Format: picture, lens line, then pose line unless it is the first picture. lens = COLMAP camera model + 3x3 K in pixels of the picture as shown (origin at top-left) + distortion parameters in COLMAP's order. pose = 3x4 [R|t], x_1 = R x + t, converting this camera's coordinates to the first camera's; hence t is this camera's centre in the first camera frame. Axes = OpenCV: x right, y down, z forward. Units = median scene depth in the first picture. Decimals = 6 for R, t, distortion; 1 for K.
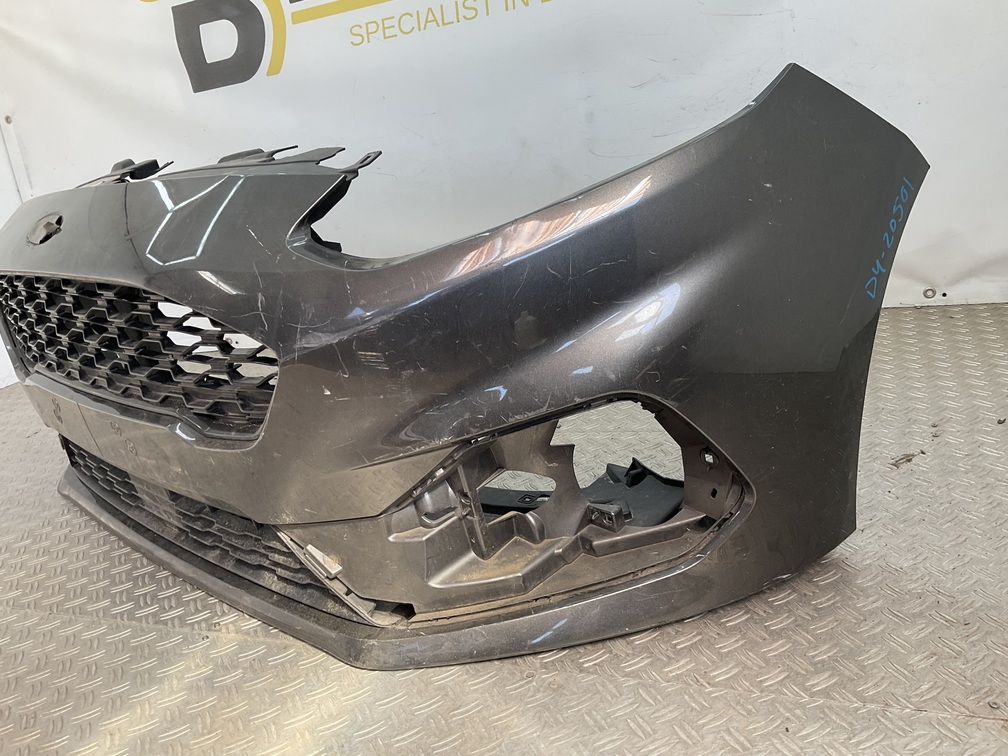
lens RADIAL K [[834.9, 0, 504.0], [0, 834.9, 378.0], [0, 0, 1]] dist [0.108688, -0.223391]
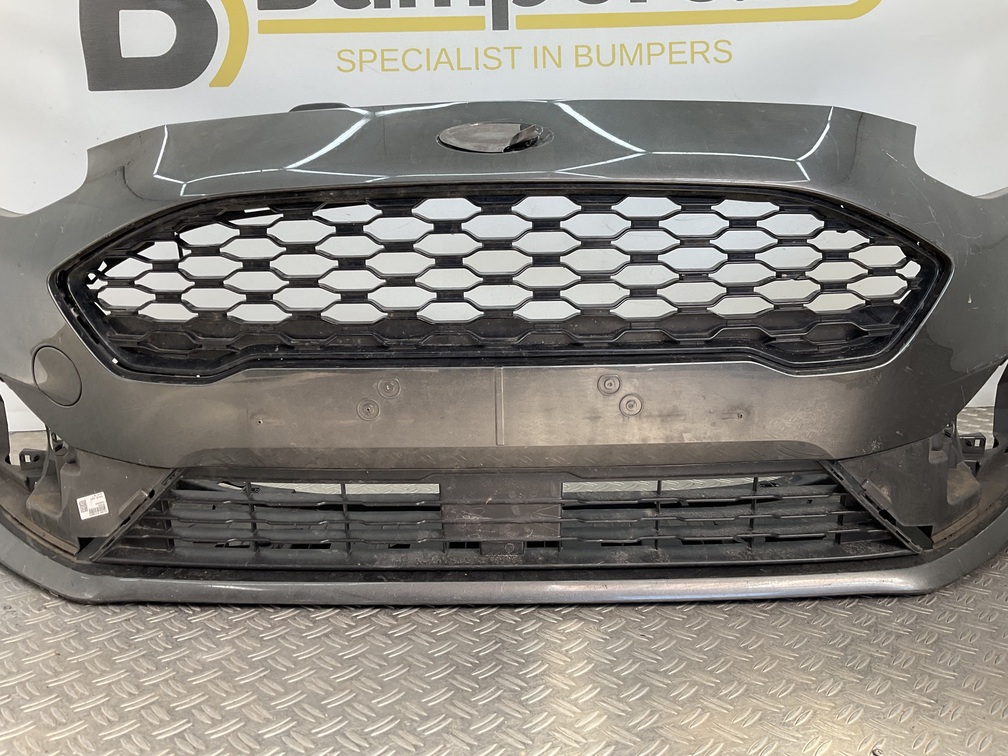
lens RADIAL K [[838.3, 0, 504.0], [0, 838.3, 378.0], [0, 0, 1]] dist [0.059352, -0.102880]
pose [[0.912809, 0.084837, 0.399477, -0.641498], [-0.009984, 0.982528, -0.185847, 0.130012], [-0.408264, 0.165655, 0.897708, 0.405170]]
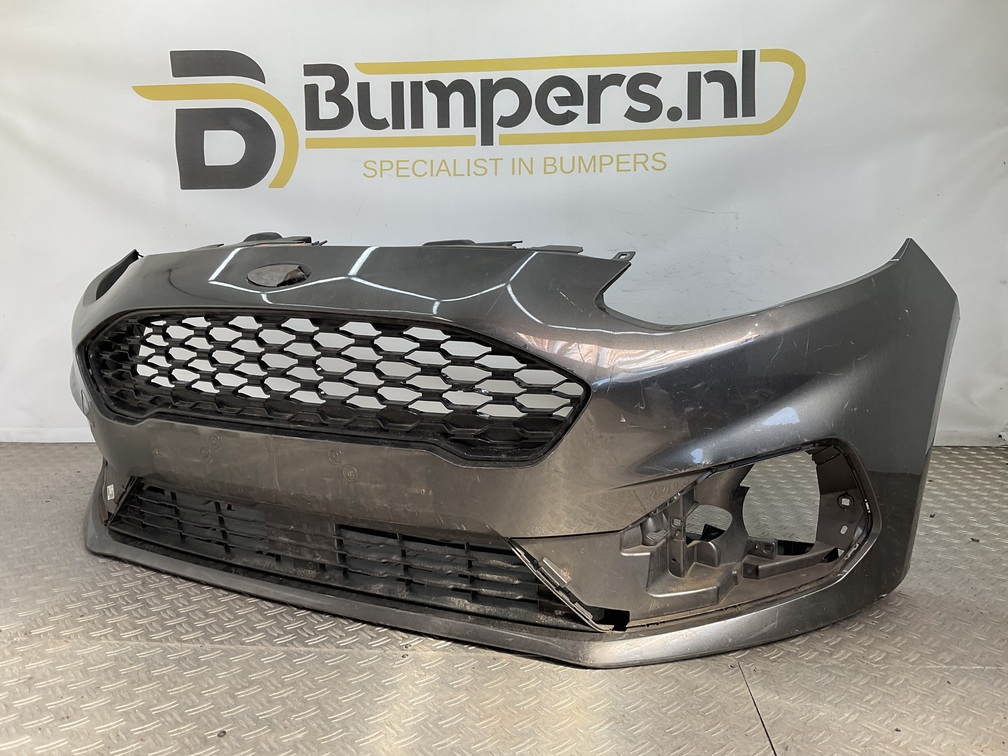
lens RADIAL K [[833.5, 0, 504.0], [0, 833.5, 378.0], [0, 0, 1]] dist [0.130006, -0.283211]
pose [[0.943821, 0.115826, 0.309495, -0.601212], [-0.052002, 0.976951, -0.207031, 0.174594], [-0.326341, 0.179306, 0.928090, -0.107116]]
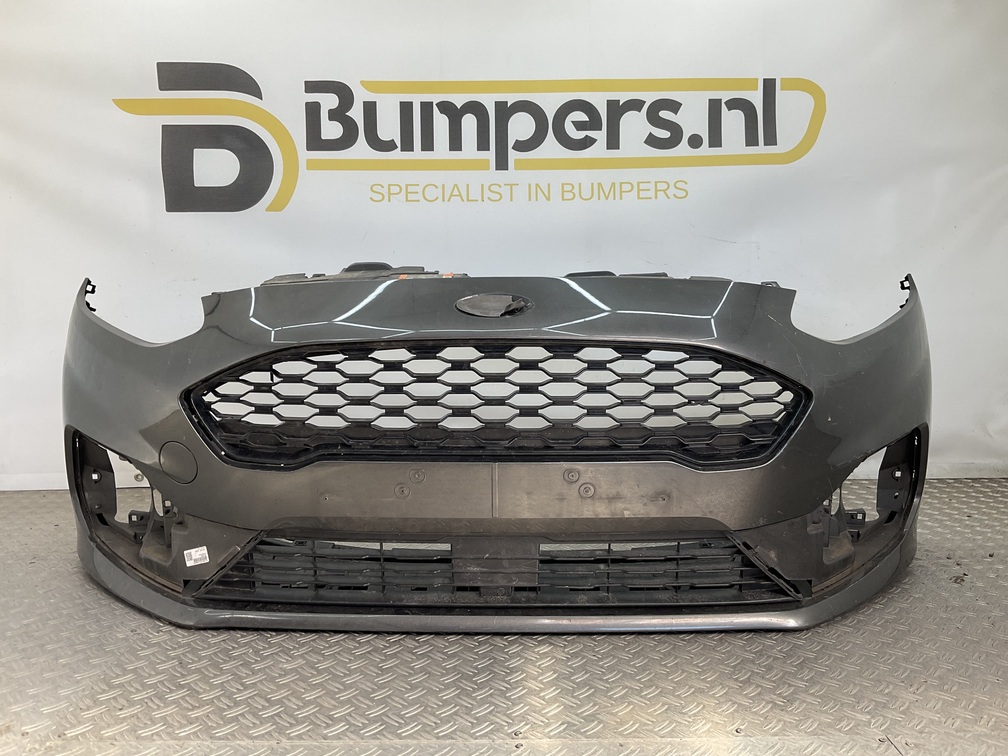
lens RADIAL K [[834.9, 0, 504.0], [0, 834.9, 378.0], [0, 0, 1]] dist [0.108688, -0.223391]
pose [[0.911466, 0.118742, 0.393865, -0.781461], [-0.023739, 0.971022, -0.237806, 0.130739], [-0.410690, 0.207402, 0.887873, 0.075699]]
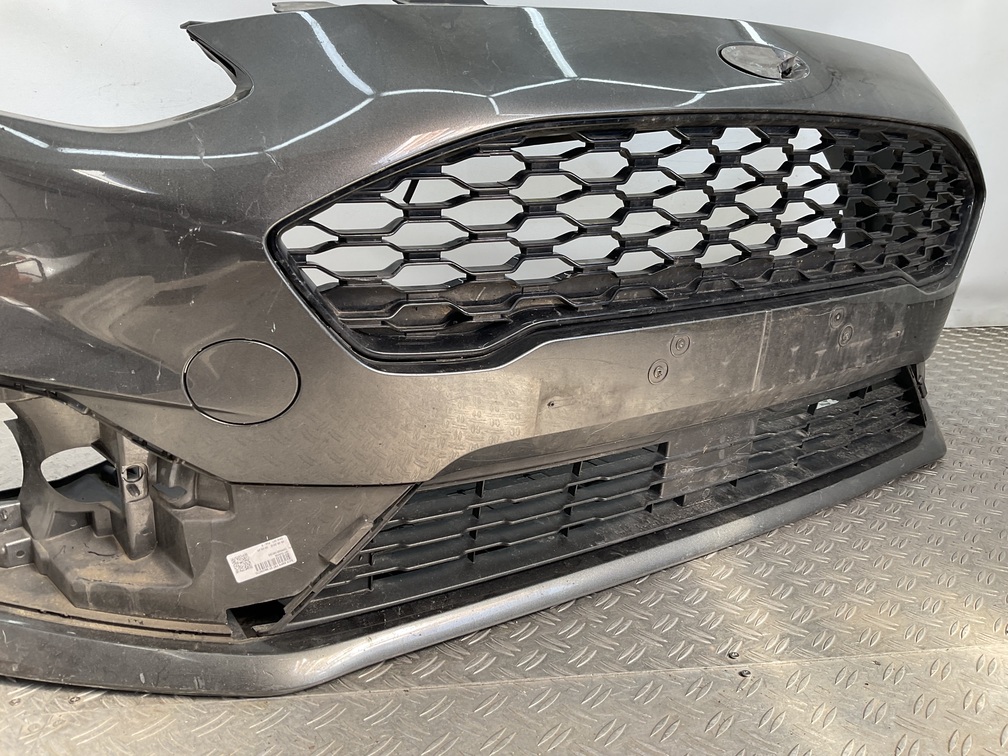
lens RADIAL K [[838.3, 0, 504.0], [0, 838.3, 378.0], [0, 0, 1]] dist [0.059352, -0.102880]
pose [[0.863279, 0.037883, 0.503304, -0.862984], [0.010109, 0.995682, -0.092282, 0.129113], [-0.504626, 0.084753, 0.859168, 0.482351]]
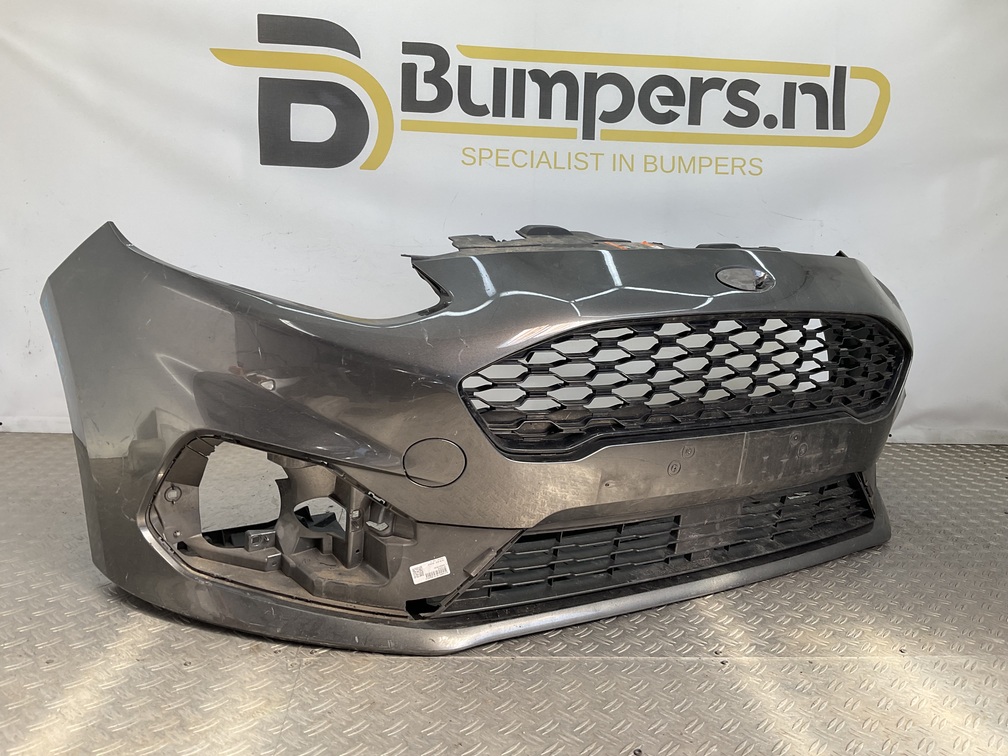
lens RADIAL K [[834.9, 0, 504.0], [0, 834.9, 378.0], [0, 0, 1]] dist [0.108688, -0.223391]
pose [[0.874672, 0.128279, 0.467433, -1.138930], [-0.038871, 0.979802, -0.196154, 0.171600], [-0.483155, 0.153401, 0.861992, 0.142425]]
